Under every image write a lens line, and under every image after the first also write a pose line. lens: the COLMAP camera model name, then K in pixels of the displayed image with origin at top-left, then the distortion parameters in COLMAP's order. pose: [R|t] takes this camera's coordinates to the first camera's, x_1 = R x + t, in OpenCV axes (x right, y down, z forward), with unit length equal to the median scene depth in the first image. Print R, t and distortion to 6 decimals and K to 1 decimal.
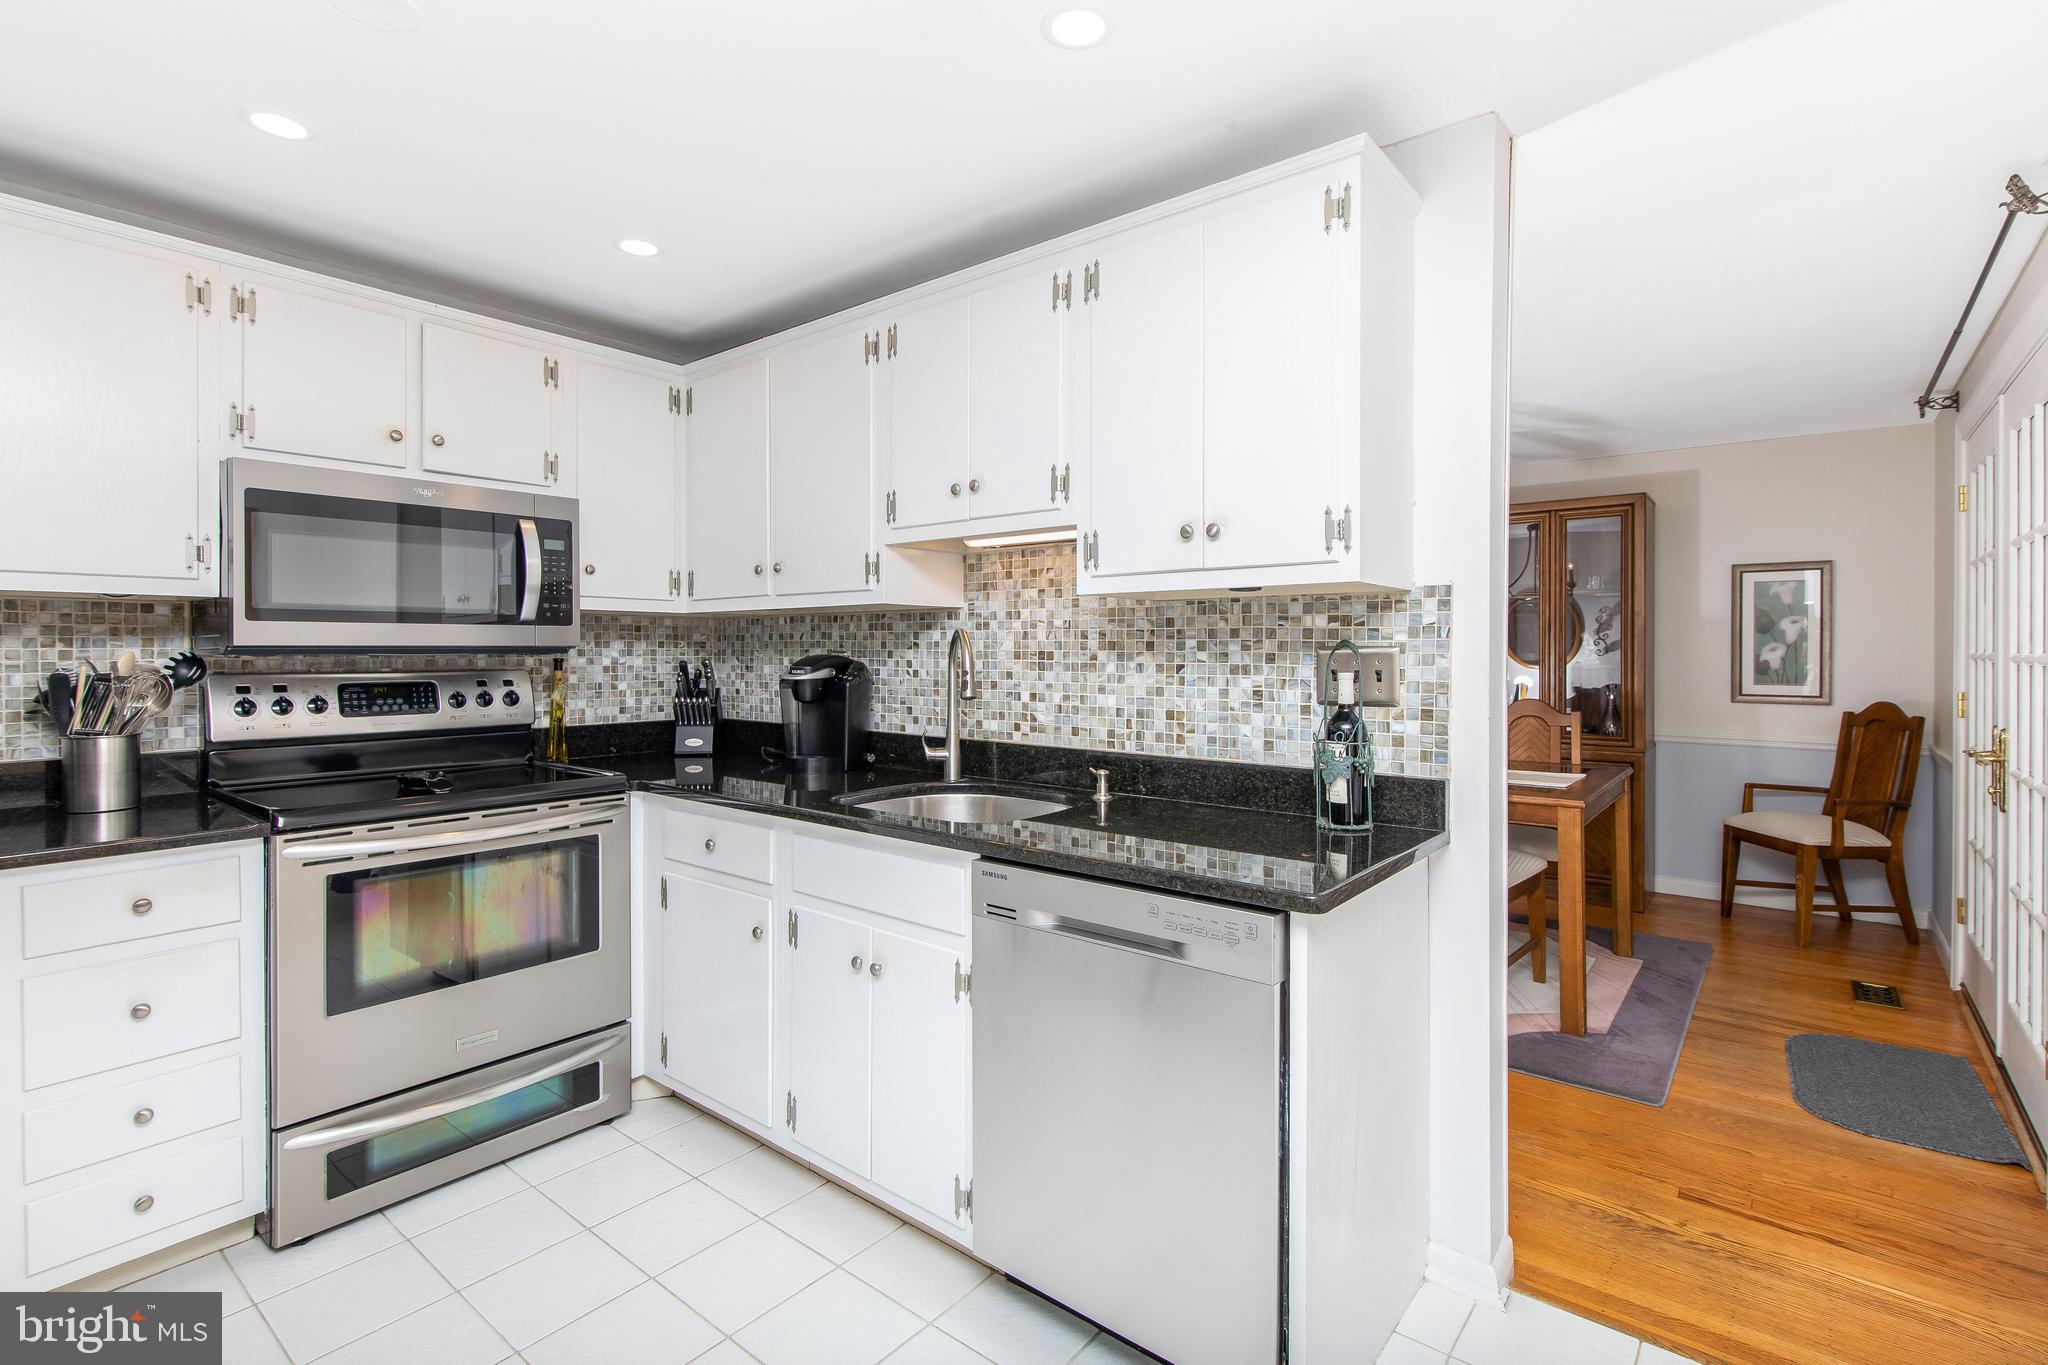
lens RADIAL K [[959.6, 0, 1025.3], [0, 959.6, 652.0], [0, 0, 1]] dist [0.000681, 0.000106]
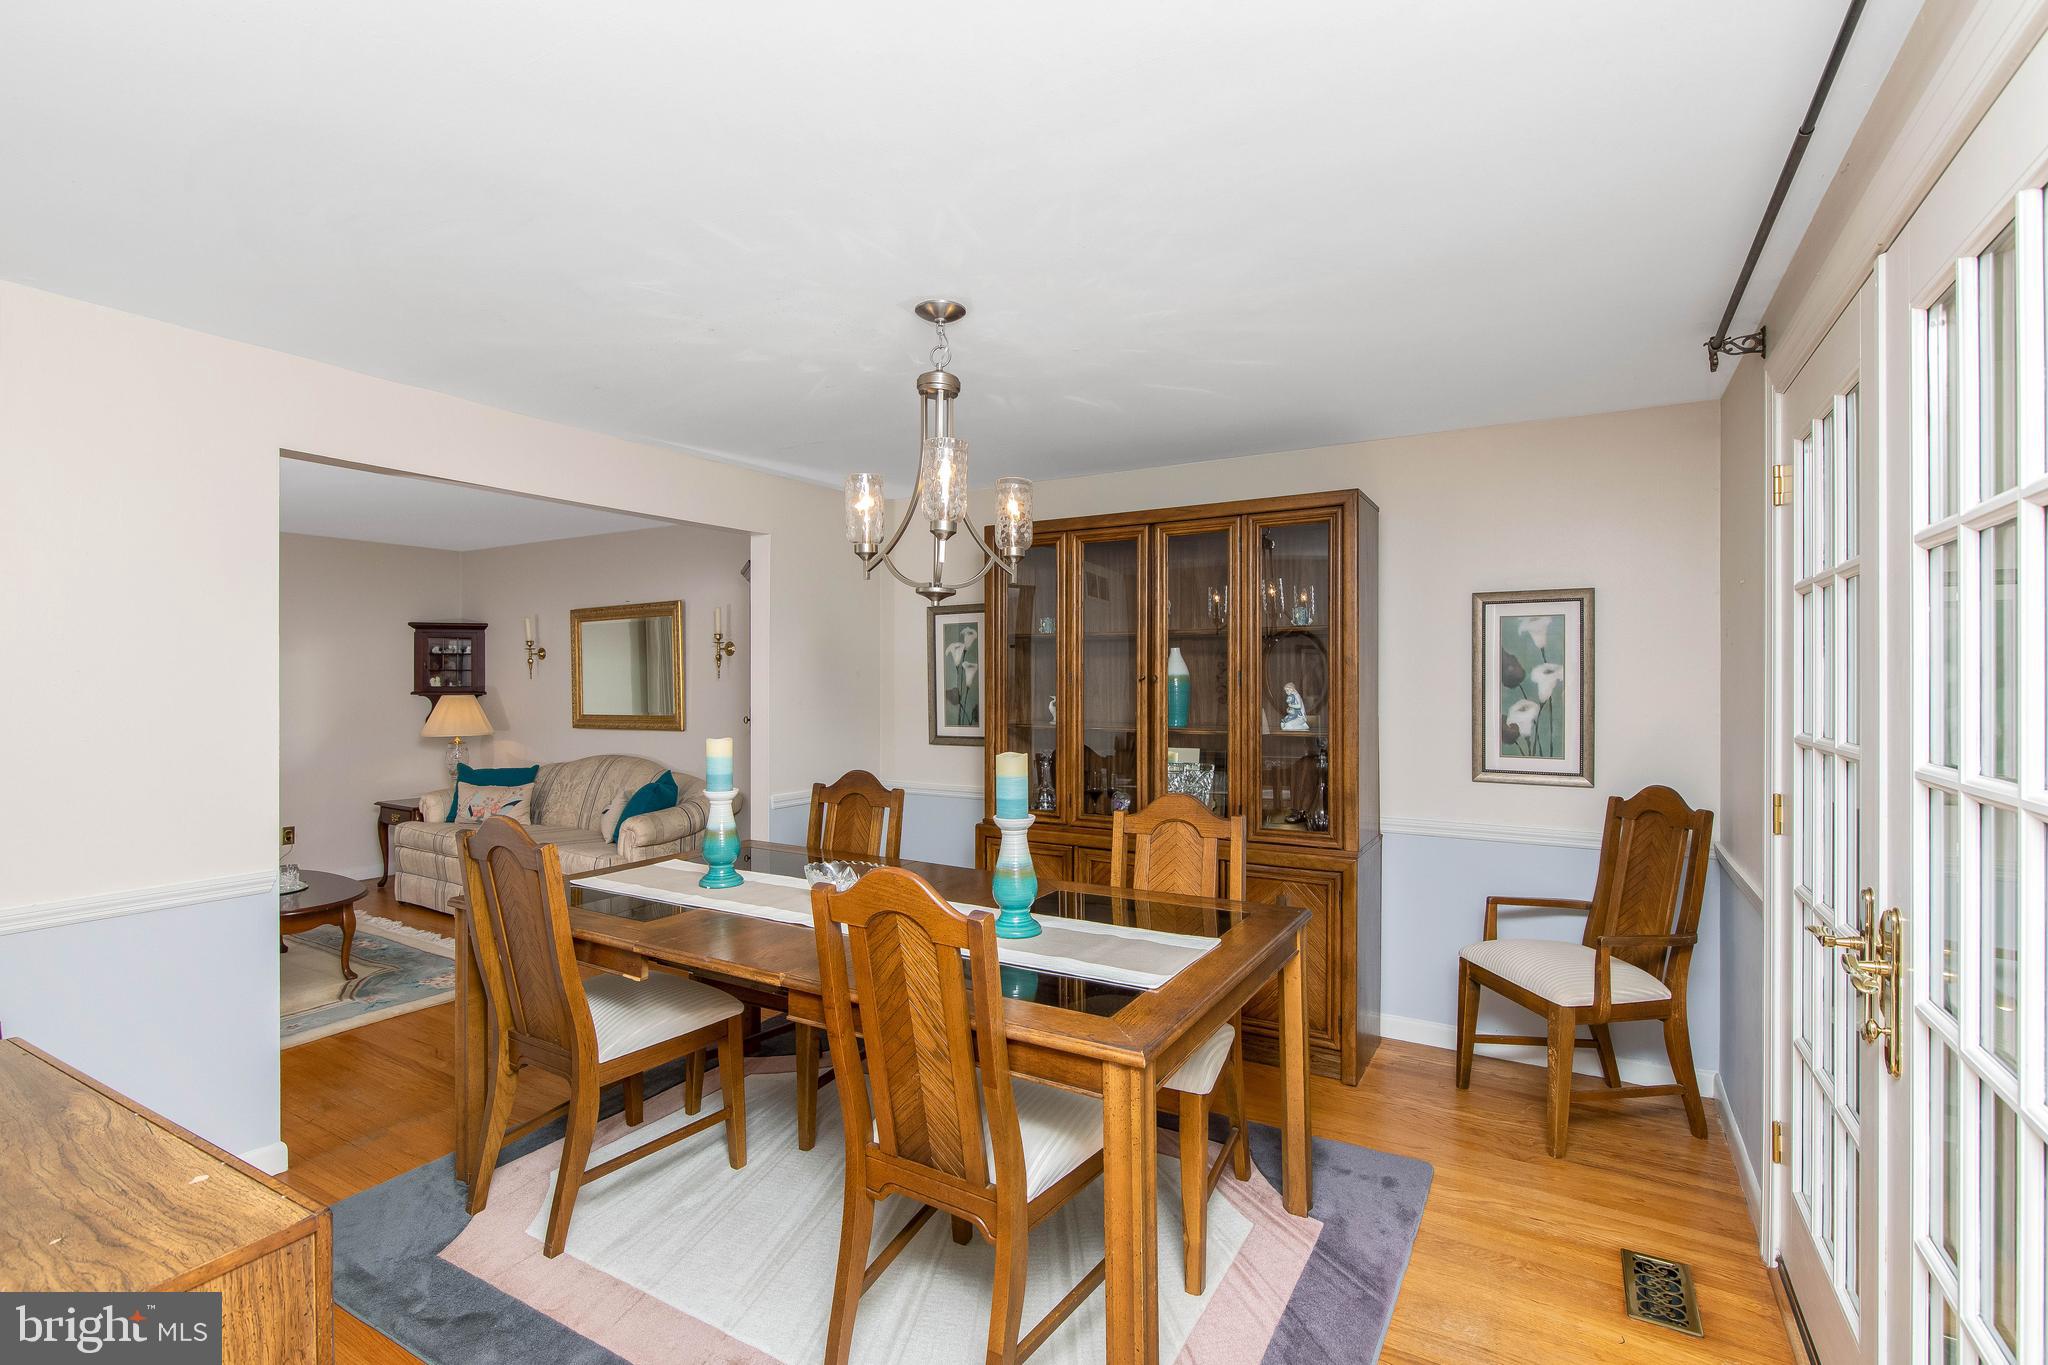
lens RADIAL K [[941.9, 0, 1022.7], [0, 941.9, 683.5], [0, 0, 1]] dist [-0.001302, -0.000141]
pose [[0.988942, -0.004948, 0.148219, 0.311415], [0.004735, 0.999987, 0.001791, -0.026661], [-0.148226, -0.001070, 0.988953, 0.365476]]
